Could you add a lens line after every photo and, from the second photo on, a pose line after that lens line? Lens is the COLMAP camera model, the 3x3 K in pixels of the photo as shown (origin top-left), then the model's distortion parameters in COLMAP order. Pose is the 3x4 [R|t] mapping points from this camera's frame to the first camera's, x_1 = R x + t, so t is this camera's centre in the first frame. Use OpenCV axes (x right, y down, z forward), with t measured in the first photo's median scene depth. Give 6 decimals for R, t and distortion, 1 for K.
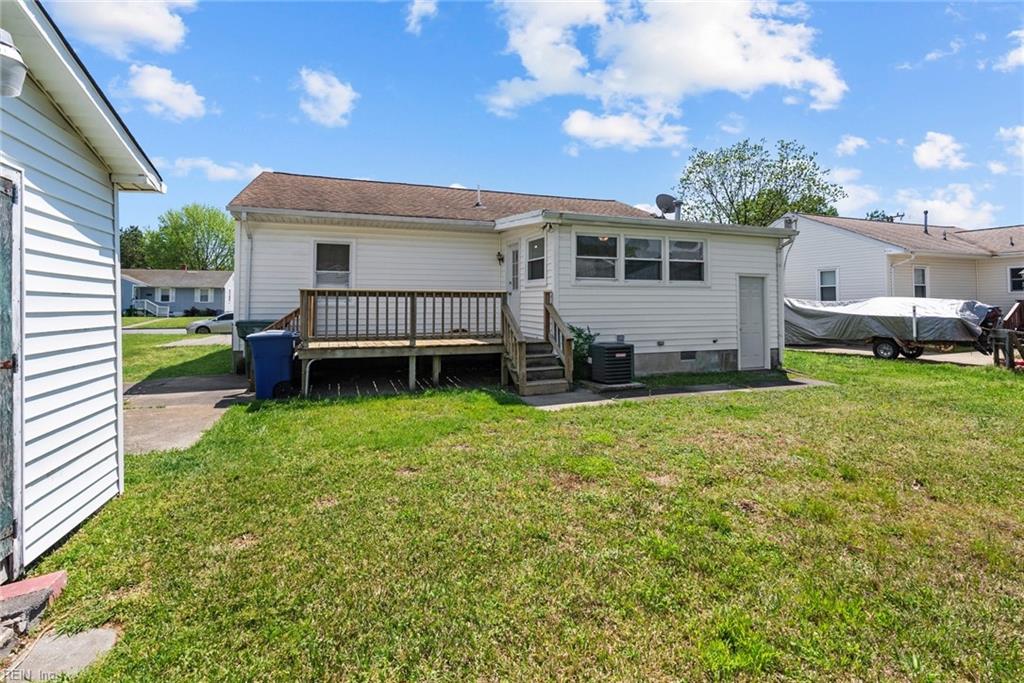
lens RADIAL K [[478.8, 0, 512.4], [0, 478.8, 287.7], [0, 0, 1]] dist [-0.002248, -0.000019]
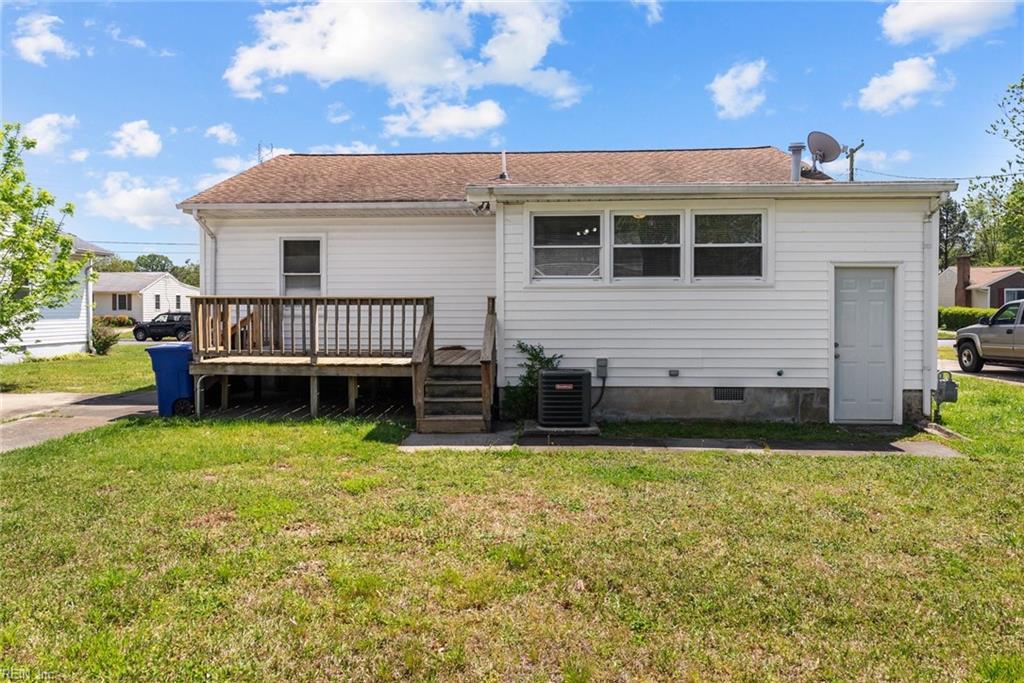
lens RADIAL K [[694.1, 0, 511.1], [0, 694.1, 321.8], [0, 0, 1]] dist [0.004777, -0.000102]
pose [[0.915212, 0.006096, -0.402927, 0.486195], [0.013812, 0.998824, 0.046485, -0.001467], [0.402737, -0.048108, 0.914051, 0.041217]]
